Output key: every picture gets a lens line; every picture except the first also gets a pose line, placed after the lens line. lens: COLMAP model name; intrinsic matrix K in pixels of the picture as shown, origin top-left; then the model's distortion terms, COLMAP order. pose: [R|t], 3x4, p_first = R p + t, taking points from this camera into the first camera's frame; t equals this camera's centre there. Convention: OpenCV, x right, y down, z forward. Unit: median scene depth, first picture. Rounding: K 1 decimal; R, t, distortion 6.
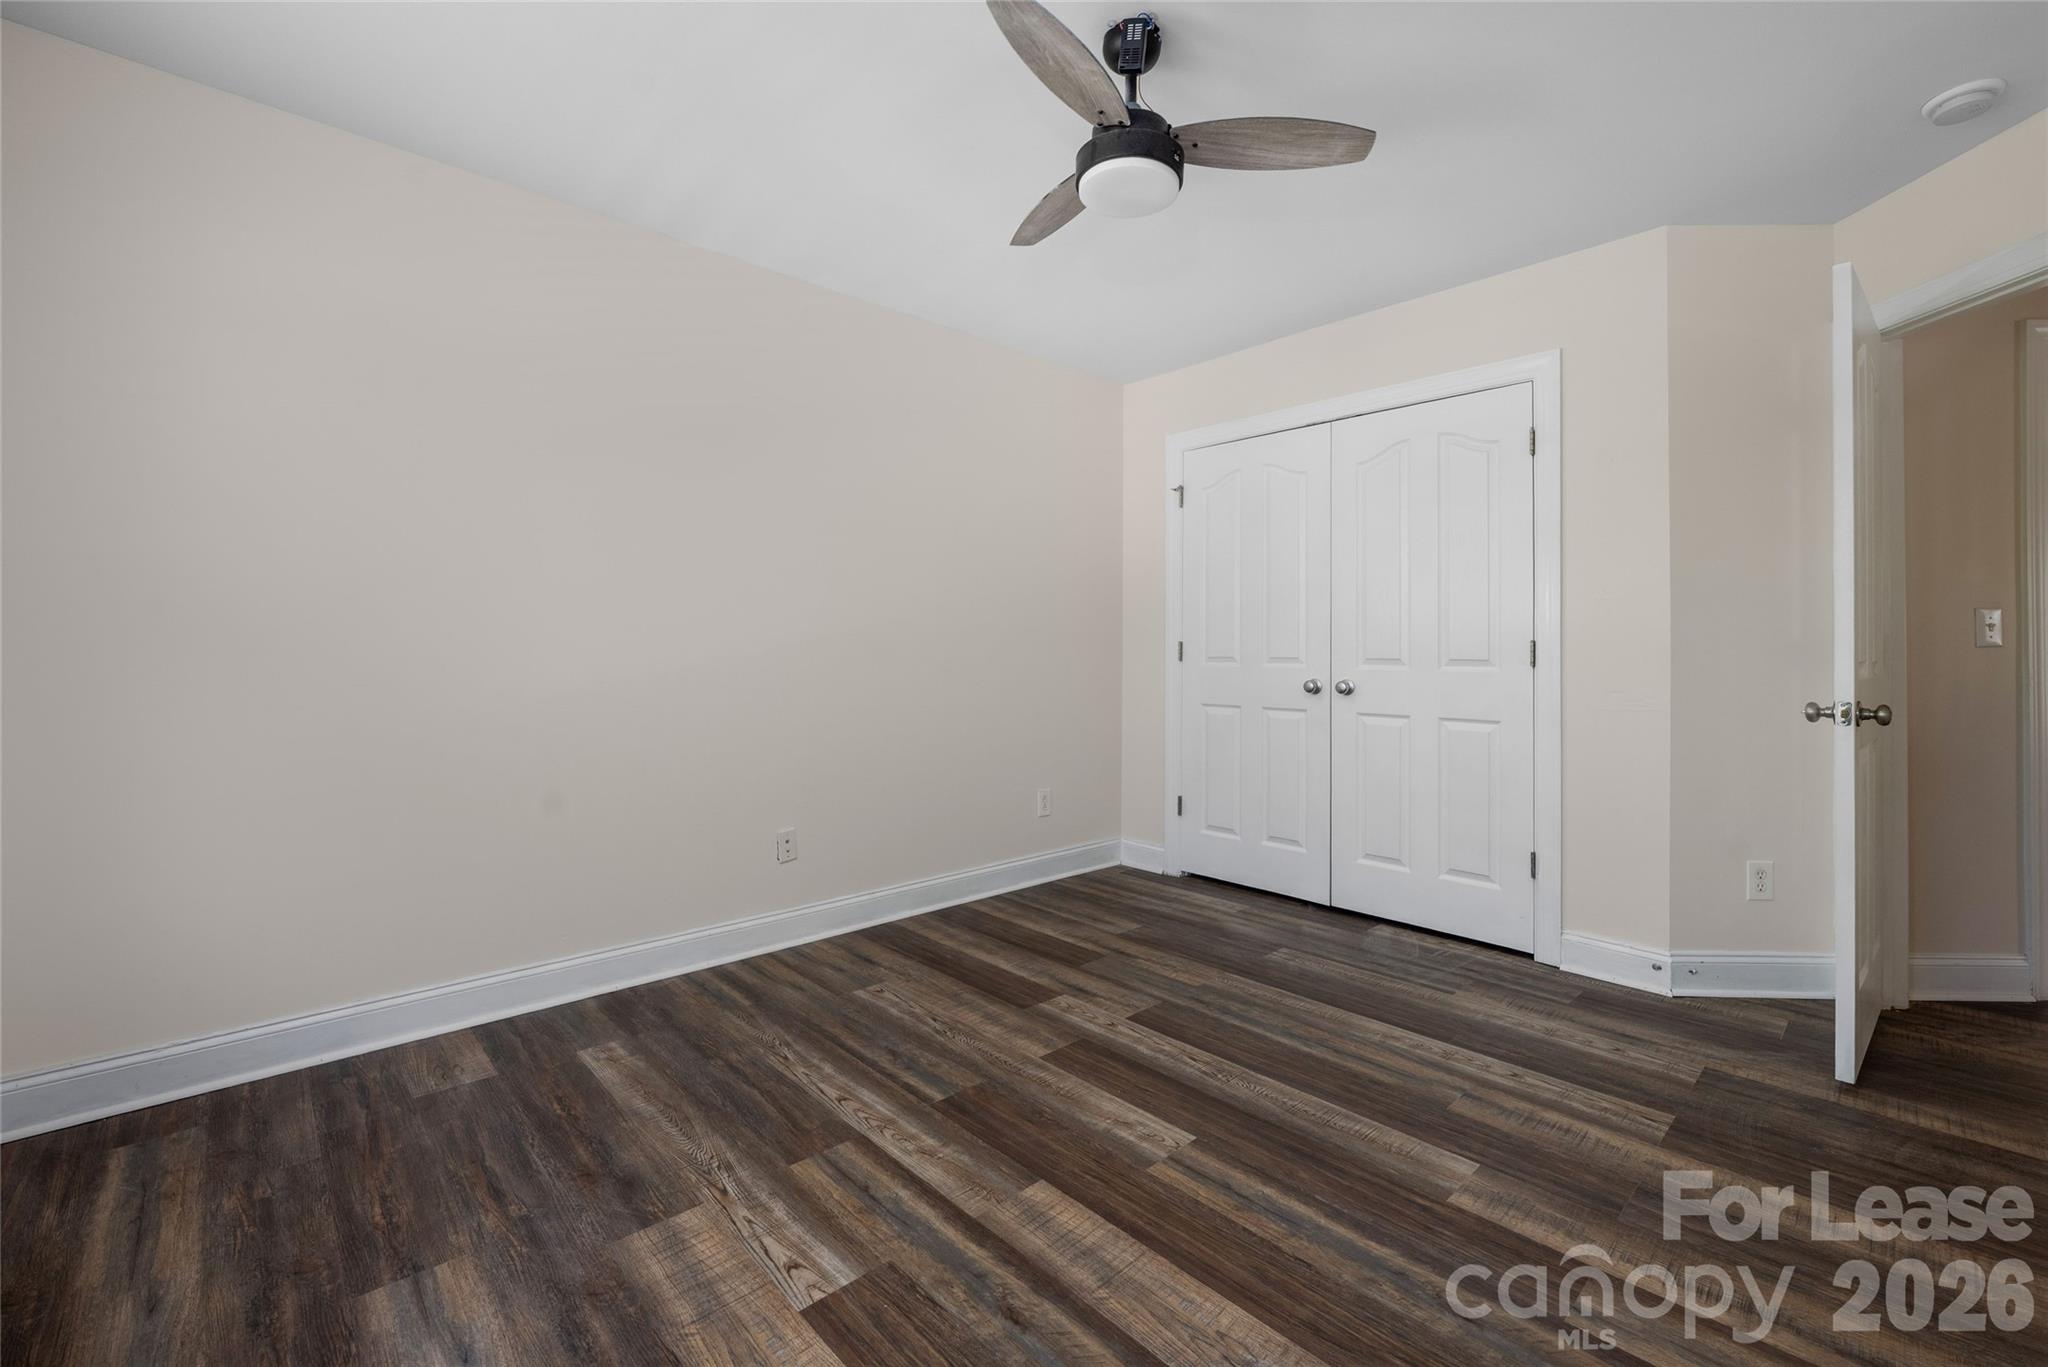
lens RADIAL K [[844.2, 0, 1023.3], [0, 844.2, 653.1], [0, 0, 1]] dist [-0.002859, -0.000185]
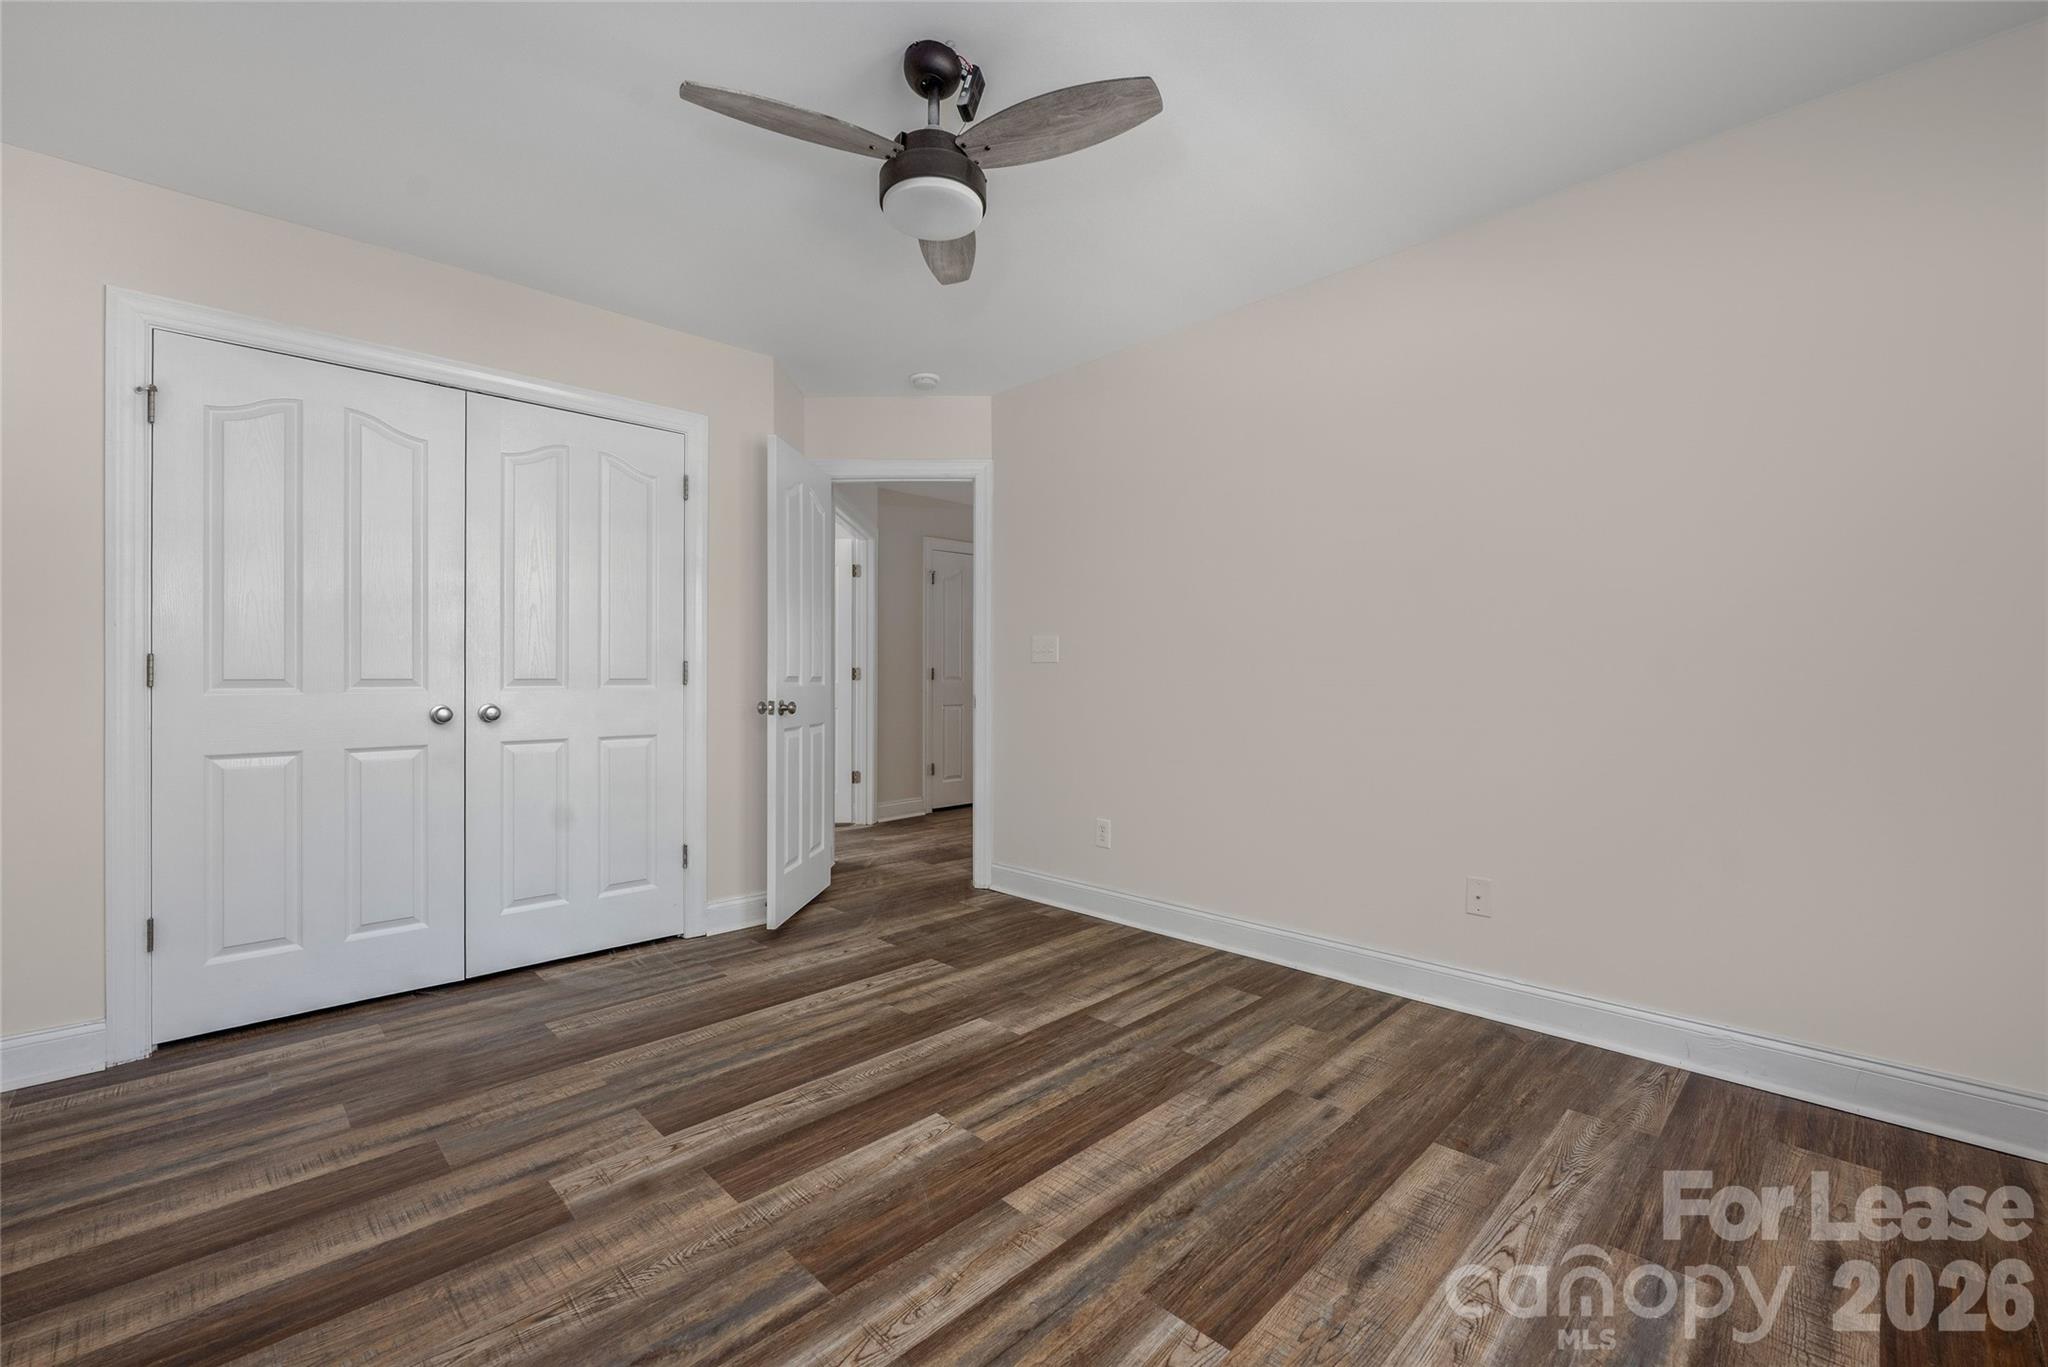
lens RADIAL K [[830.4, 0, 1021.2], [0, 830.4, 683.0], [0, 0, 1]] dist [-0.003410, -0.000256]
pose [[-0.006177, -0.014509, 0.999876, -0.638538], [0.001616, 0.999893, 0.014519, -0.001926], [-0.999980, 0.001705, -0.006153, 0.657295]]
